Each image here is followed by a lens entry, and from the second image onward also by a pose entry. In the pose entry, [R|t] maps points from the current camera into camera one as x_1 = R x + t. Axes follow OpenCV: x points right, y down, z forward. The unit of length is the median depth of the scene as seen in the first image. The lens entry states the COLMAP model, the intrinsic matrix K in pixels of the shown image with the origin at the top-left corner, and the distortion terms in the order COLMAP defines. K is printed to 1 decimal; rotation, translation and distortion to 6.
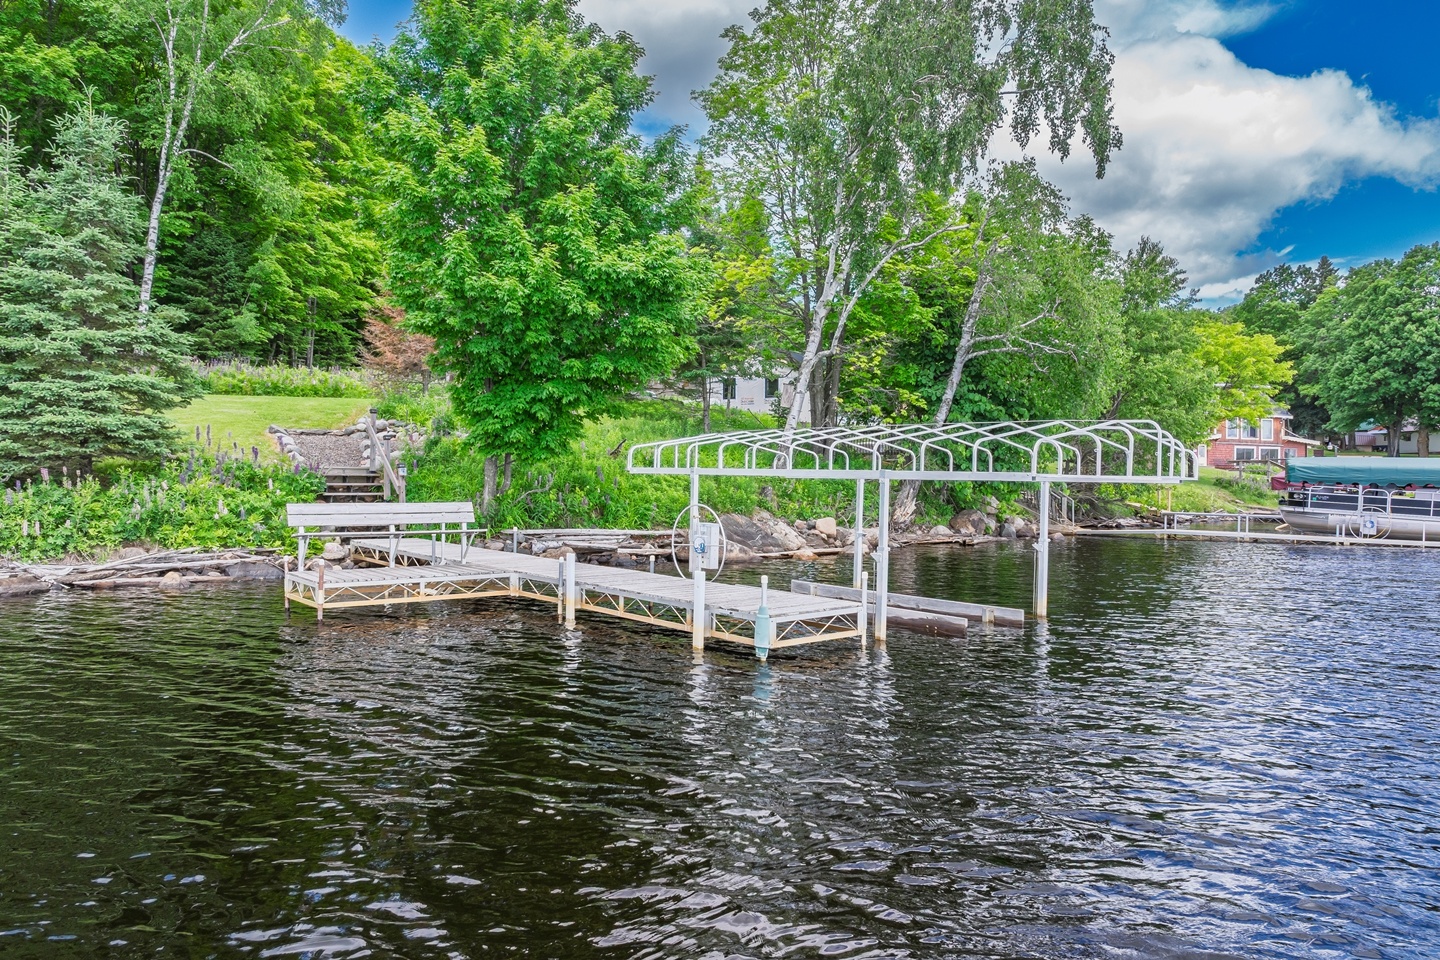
lens RADIAL K [[1117.9, 0, 733.7], [0, 1117.9, 481.9], [0, 0, 1]] dist [-0.000706, 0.008975]
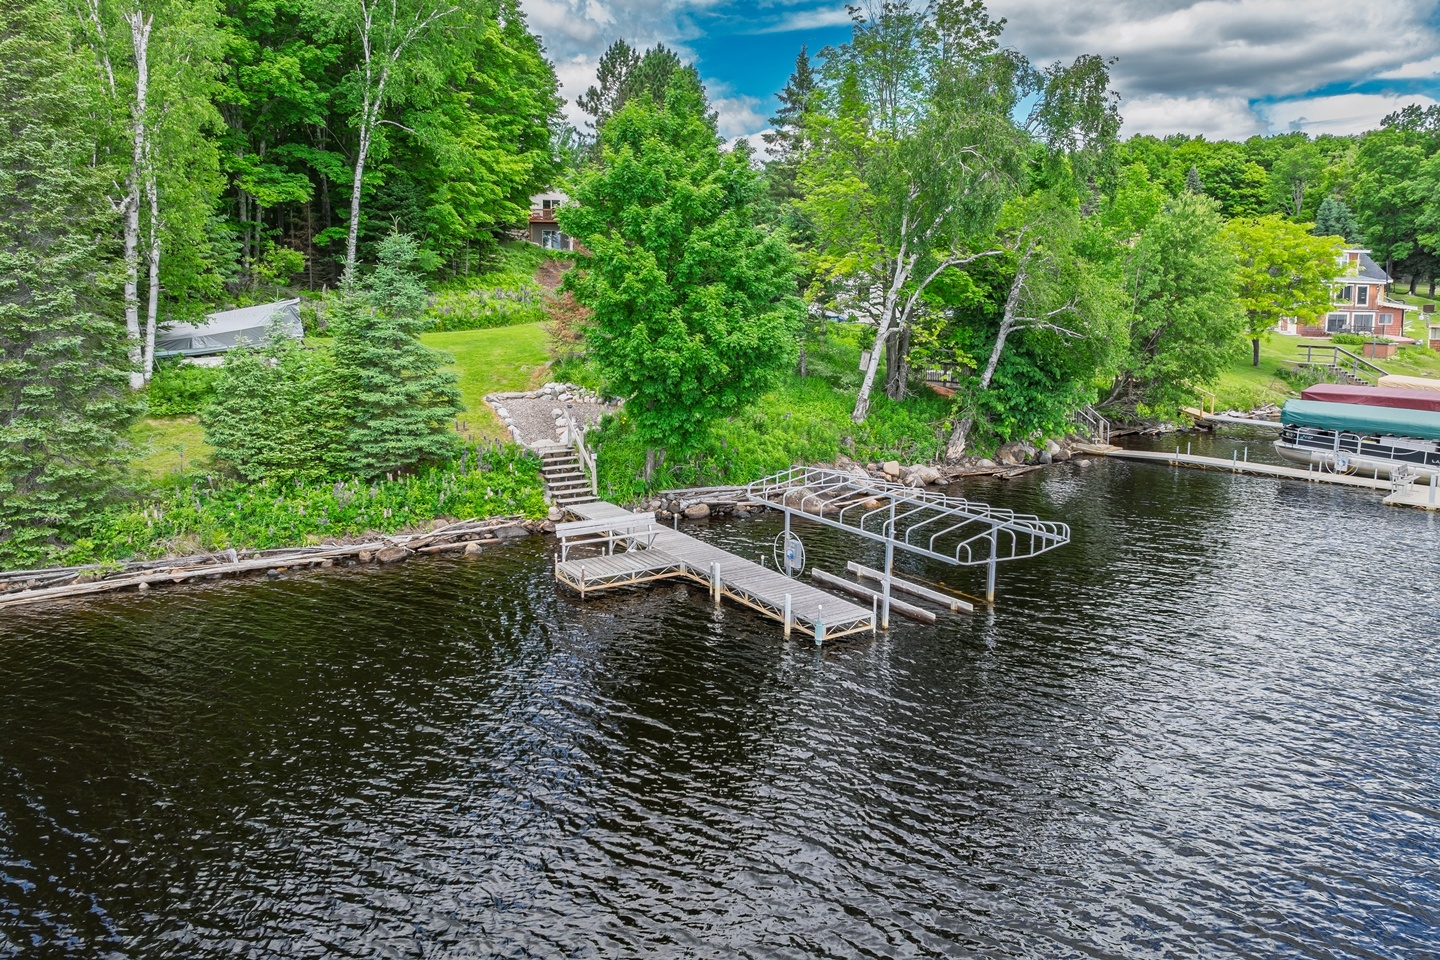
lens RADIAL K [[1042.2, 0, 713.9], [0, 1042.2, 474.1], [0, 0, 1]] dist [0.009867, 0.009746]
pose [[0.993455, 0.012071, -0.113586, 0.019168], [0.002944, 0.991365, 0.131101, -0.158994], [0.114187, -0.130577, 0.984841, -0.335233]]
